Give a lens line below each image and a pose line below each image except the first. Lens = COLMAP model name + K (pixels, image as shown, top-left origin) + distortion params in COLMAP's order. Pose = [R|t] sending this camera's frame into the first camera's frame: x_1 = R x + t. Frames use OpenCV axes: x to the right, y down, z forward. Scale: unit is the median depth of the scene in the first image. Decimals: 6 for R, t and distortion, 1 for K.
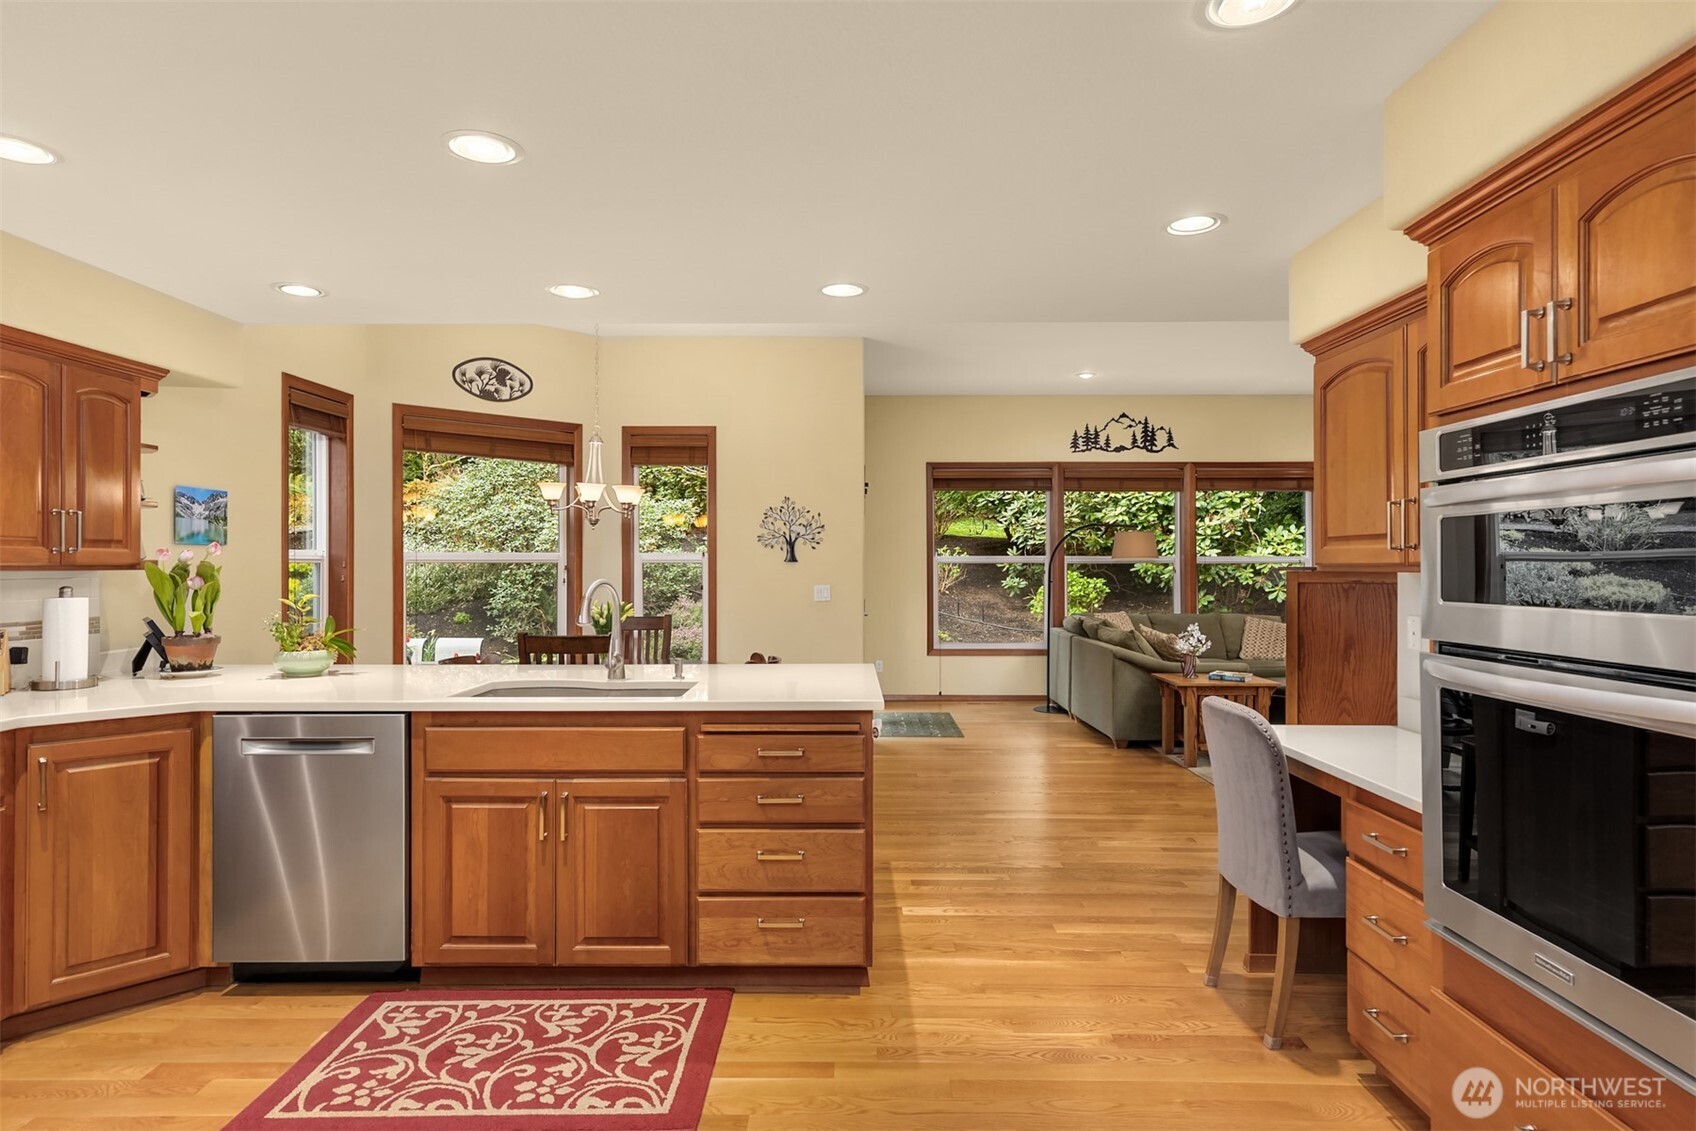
lens RADIAL K [[960.3, 0, 847.6], [0, 960.3, 566.9], [0, 0, 1]] dist [0.002824, 0.002185]
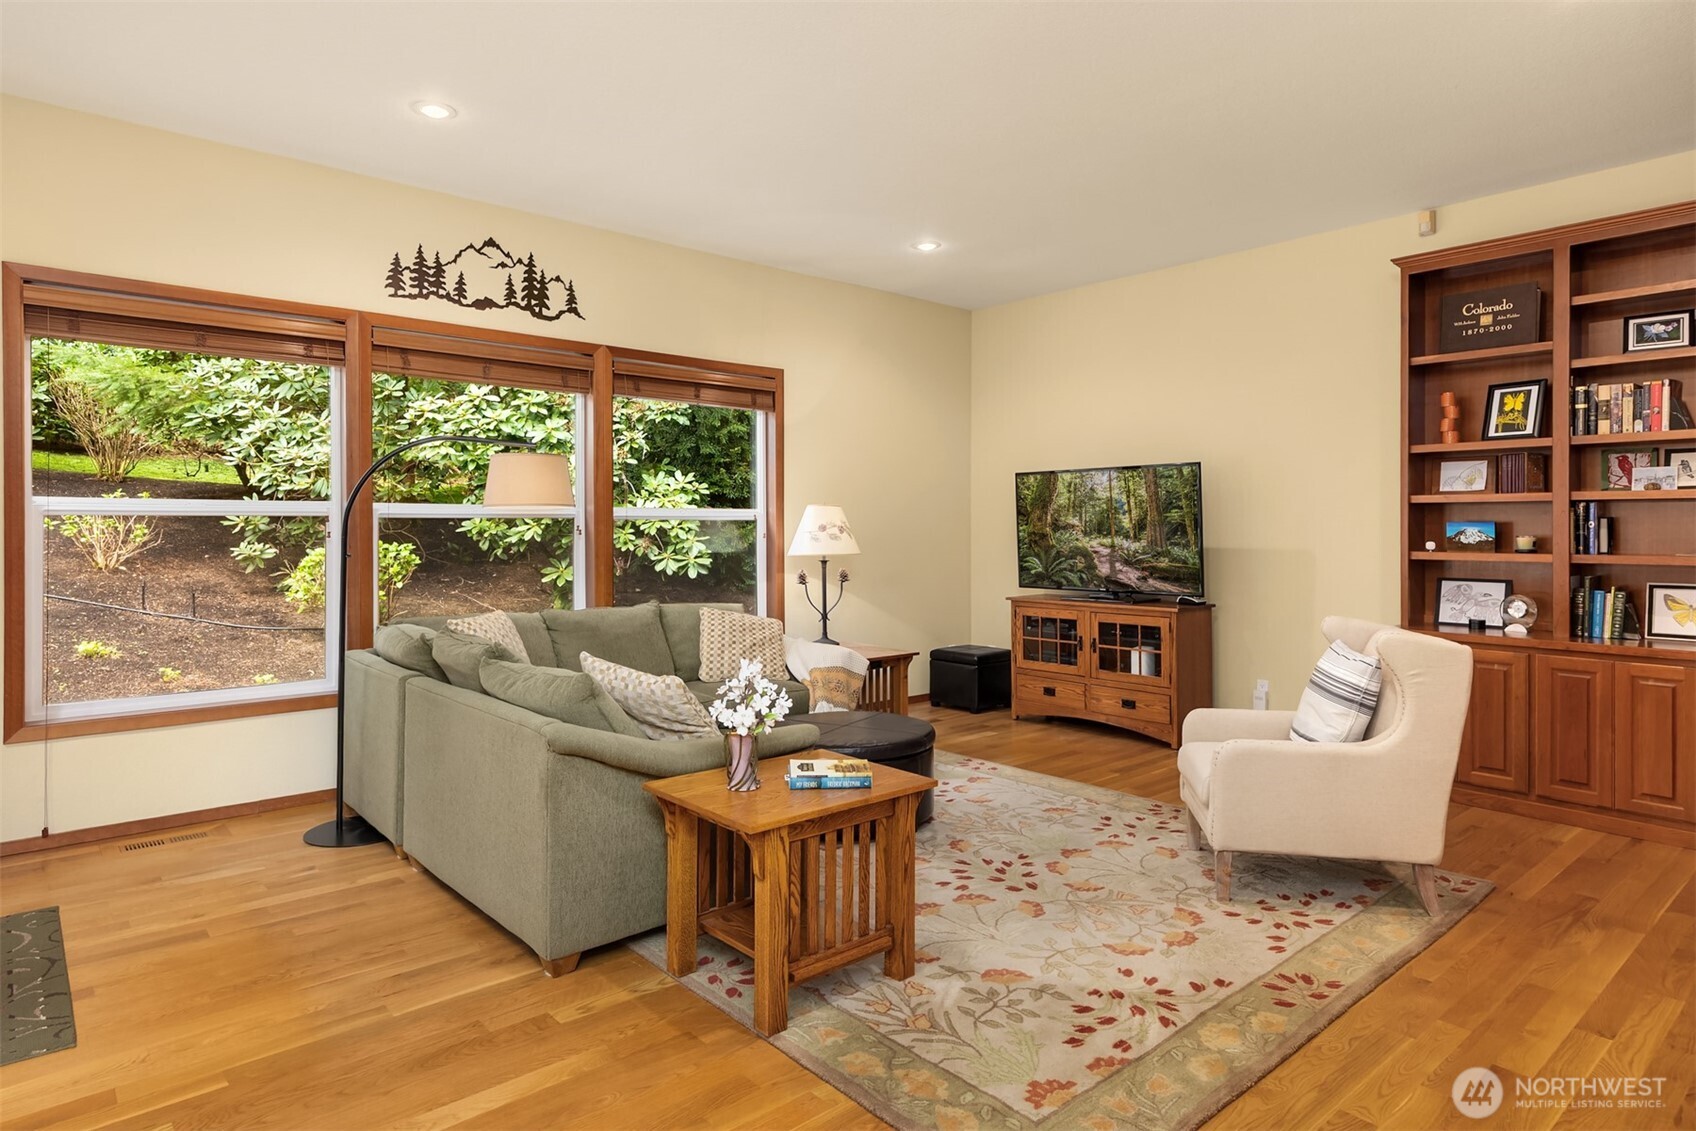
lens RADIAL K [[960.3, 0, 829.1], [0, 960.3, 530.8], [0, 0, 1]] dist [0.002824, 0.002185]
pose [[0.757147, 0.000603, 0.653244, 0.061429], [-0.002925, 0.999993, 0.002467, 0.001271], [-0.653238, -0.003779, 0.757143, 0.361498]]
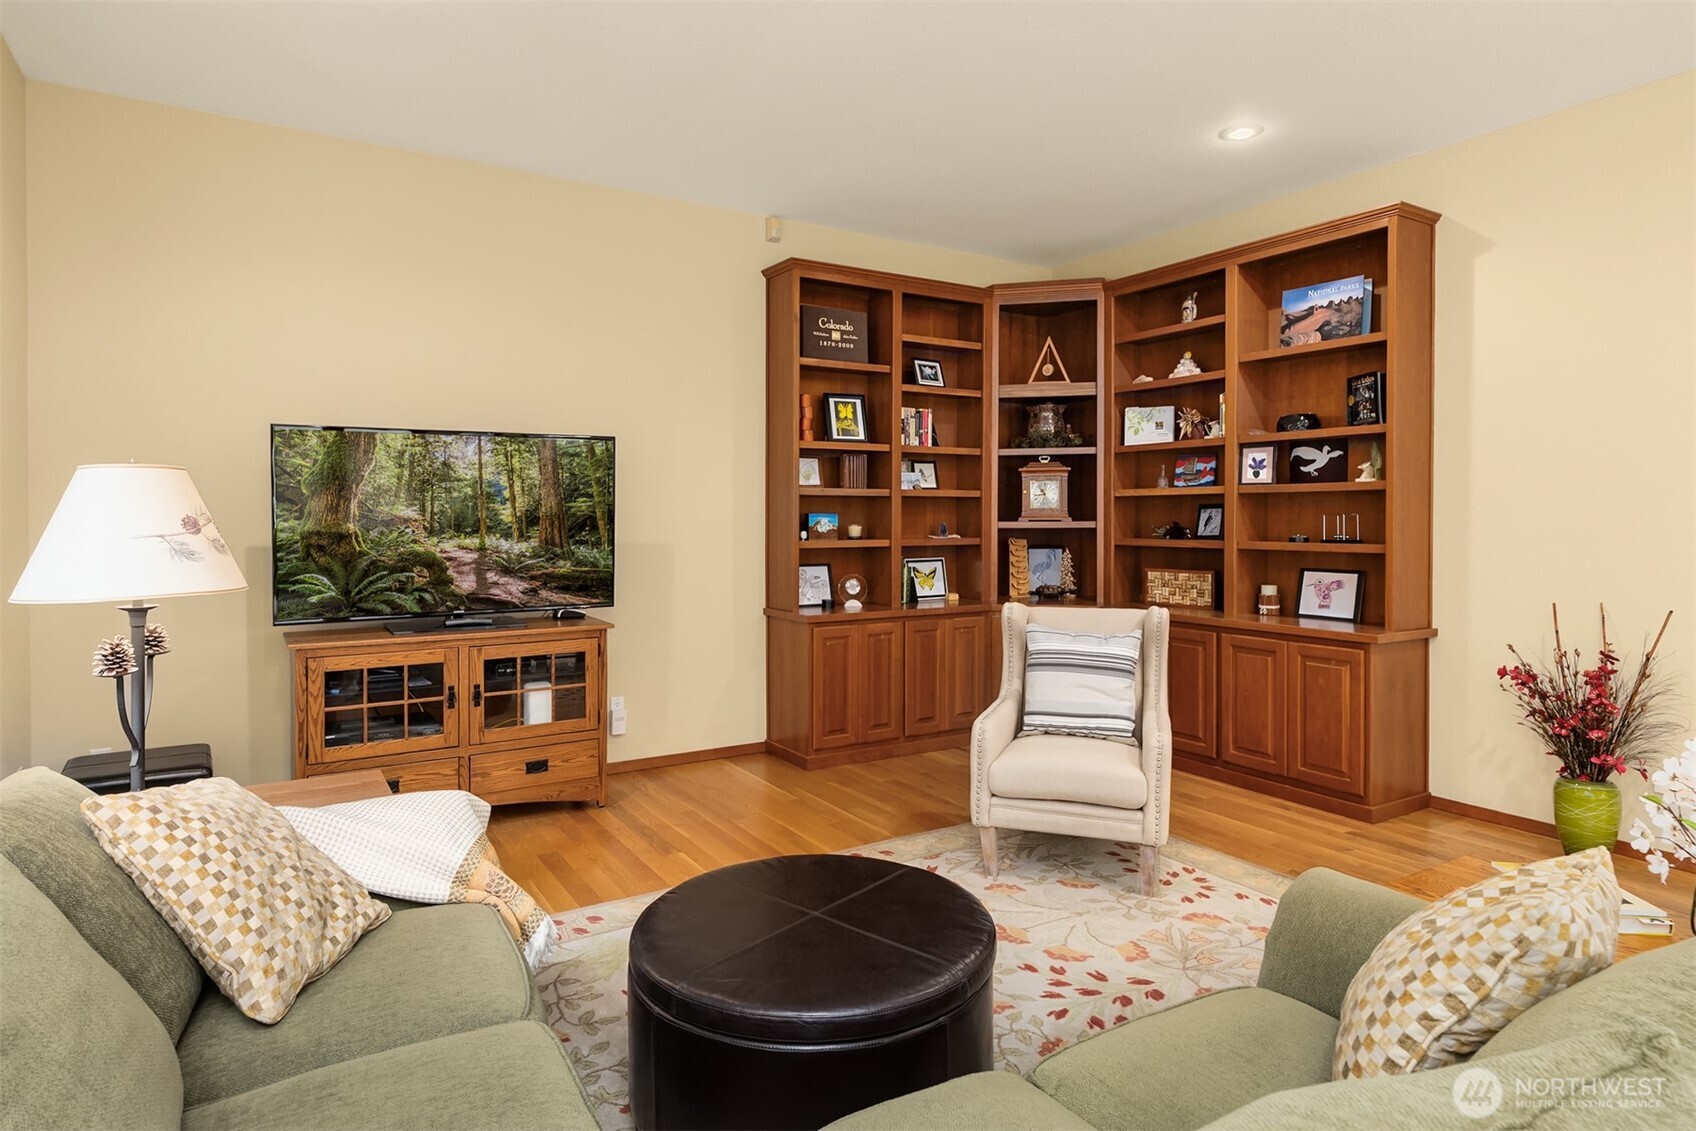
lens RADIAL K [[960.3, 0, 789.8], [0, 960.3, 537.1], [0, 0, 1]] dist [0.002824, 0.002185]
pose [[-0.515732, -0.020909, 0.856495, 0.110836], [0.003596, 0.999641, 0.026569, -0.001202], [-0.856742, 0.016782, -0.515472, 0.573587]]
